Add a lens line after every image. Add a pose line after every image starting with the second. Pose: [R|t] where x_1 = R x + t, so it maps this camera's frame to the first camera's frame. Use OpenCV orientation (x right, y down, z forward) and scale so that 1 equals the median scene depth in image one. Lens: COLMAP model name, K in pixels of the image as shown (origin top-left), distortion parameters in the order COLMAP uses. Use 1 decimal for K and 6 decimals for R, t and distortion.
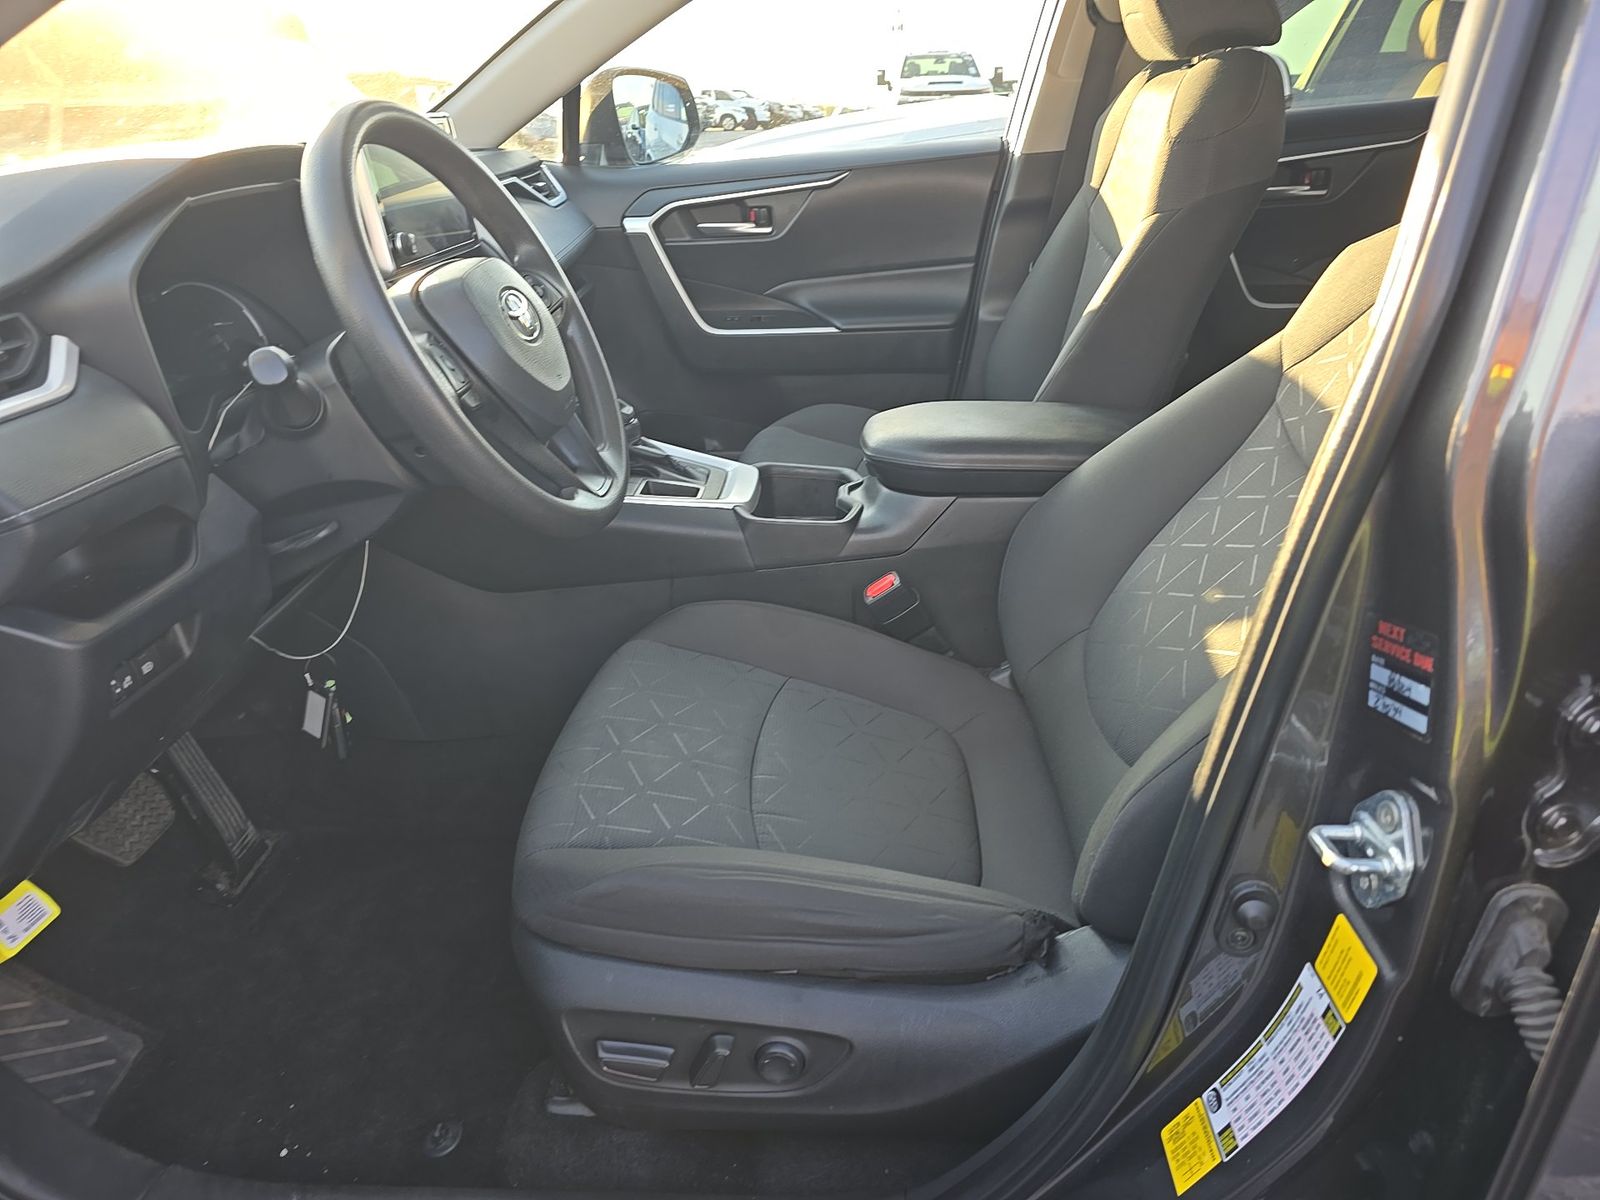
lens RADIAL K [[1056.9, 0, 800.4], [0, 1056.9, 612.0], [0, 0, 1]] dist [0.019138, 0.001477]
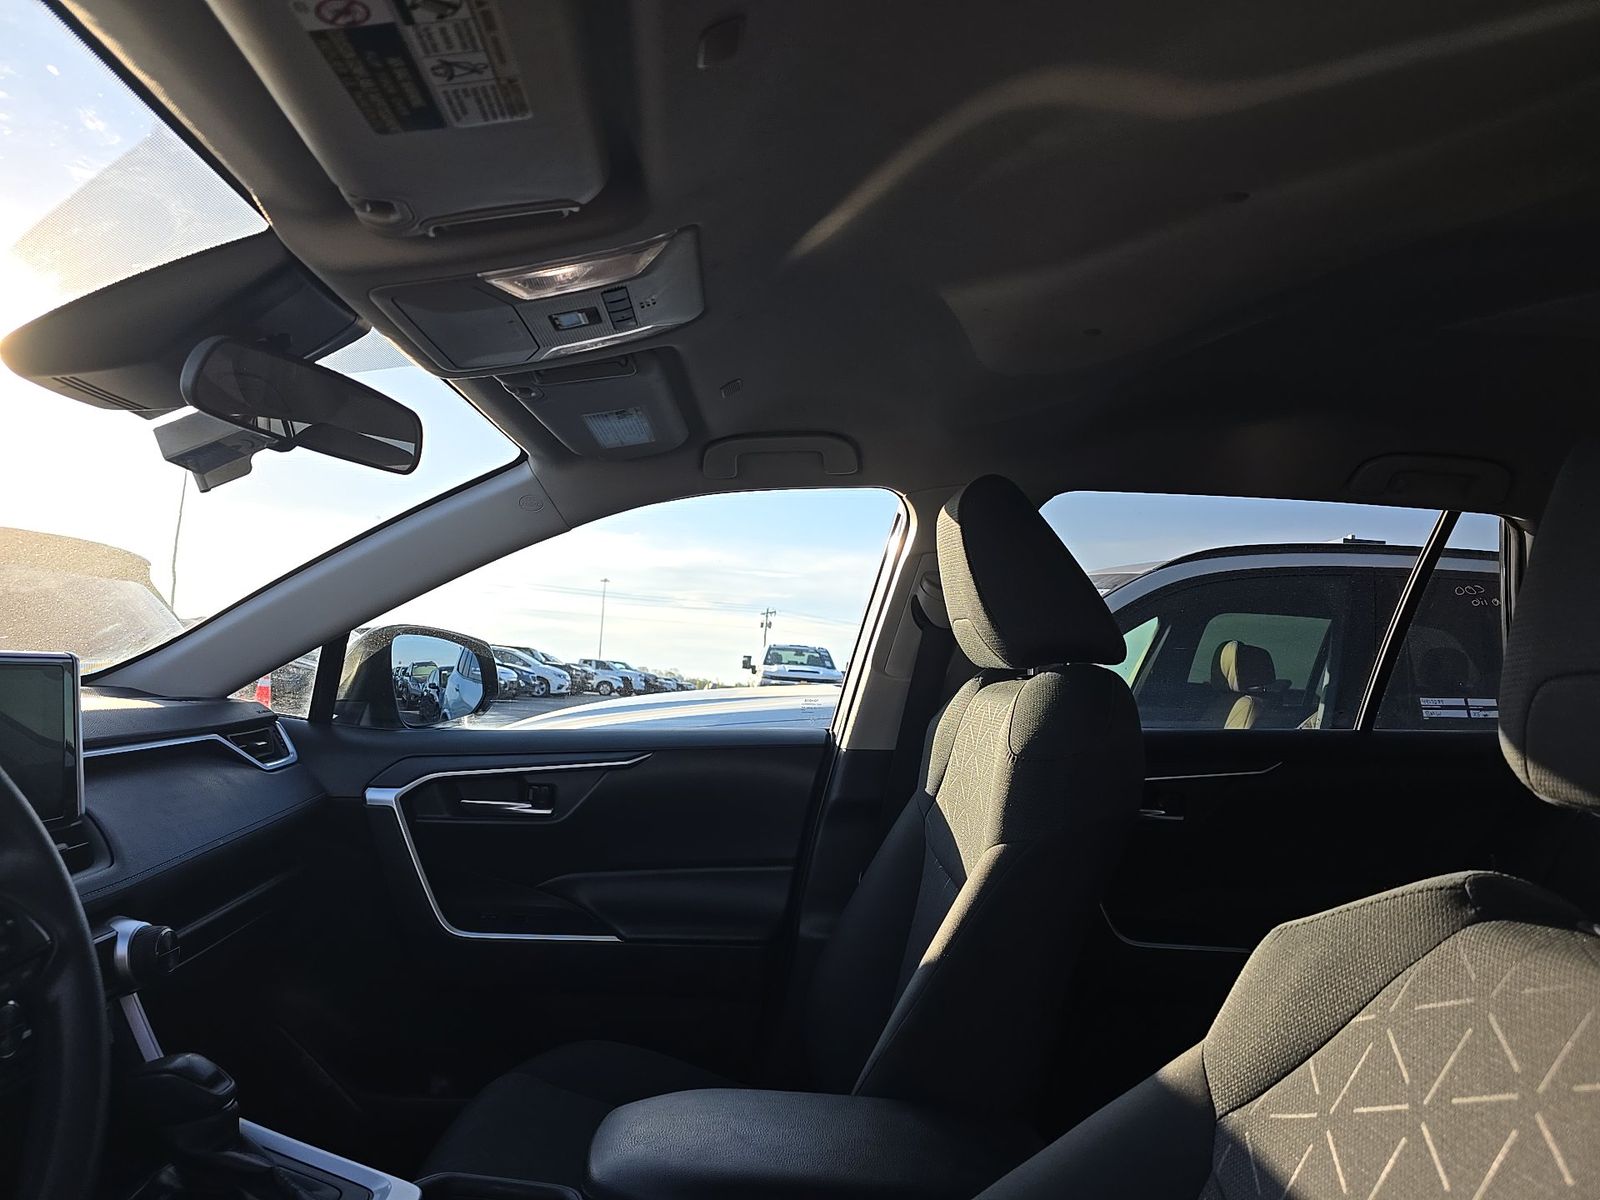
lens RADIAL K [[1056.9, 0, 800.4], [0, 1056.9, 612.0], [0, 0, 1]] dist [0.019138, 0.001477]
pose [[0.990199, 0.086250, 0.109849, 0.060430], [-0.021207, 0.870258, -0.492139, -0.094025], [-0.138045, 0.484986, 0.863558, 0.184136]]
